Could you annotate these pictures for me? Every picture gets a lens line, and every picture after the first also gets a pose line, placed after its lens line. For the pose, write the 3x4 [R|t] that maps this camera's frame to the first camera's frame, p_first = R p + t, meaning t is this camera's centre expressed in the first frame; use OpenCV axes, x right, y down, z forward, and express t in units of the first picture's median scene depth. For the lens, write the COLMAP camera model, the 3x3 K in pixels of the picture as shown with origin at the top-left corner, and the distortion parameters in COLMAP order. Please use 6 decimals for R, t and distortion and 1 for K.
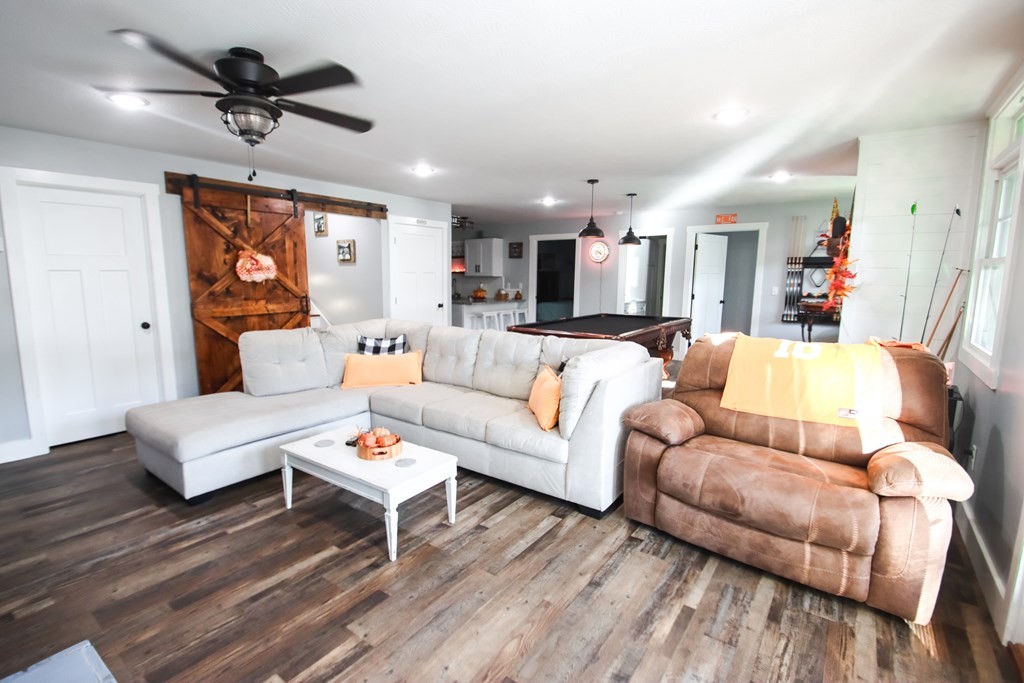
lens RADIAL K [[475.8, 0, 500.4], [0, 475.8, 344.5], [0, 0, 1]] dist [0.008370, -0.014546]
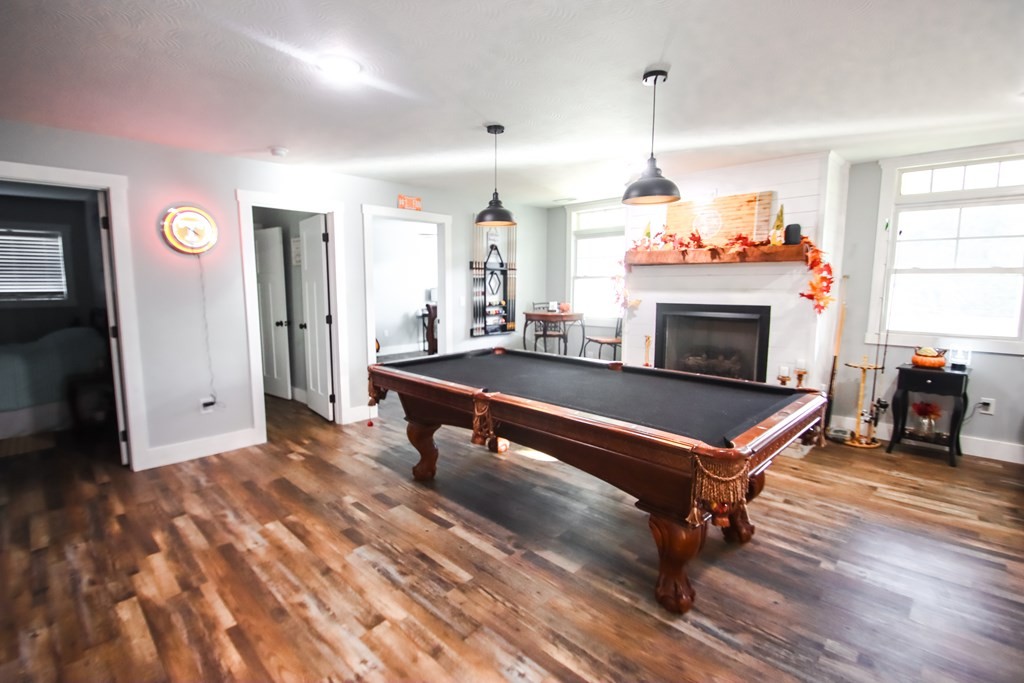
lens RADIAL K [[475.8, 0, 502.8], [0, 475.8, 341.5], [0, 0, 1]] dist [0.008370, -0.014546]
pose [[0.125125, -0.120742, 0.984767, -0.246914], [0.141913, 0.984539, 0.102682, -0.123781], [-0.981939, 0.126903, 0.140326, 0.860684]]
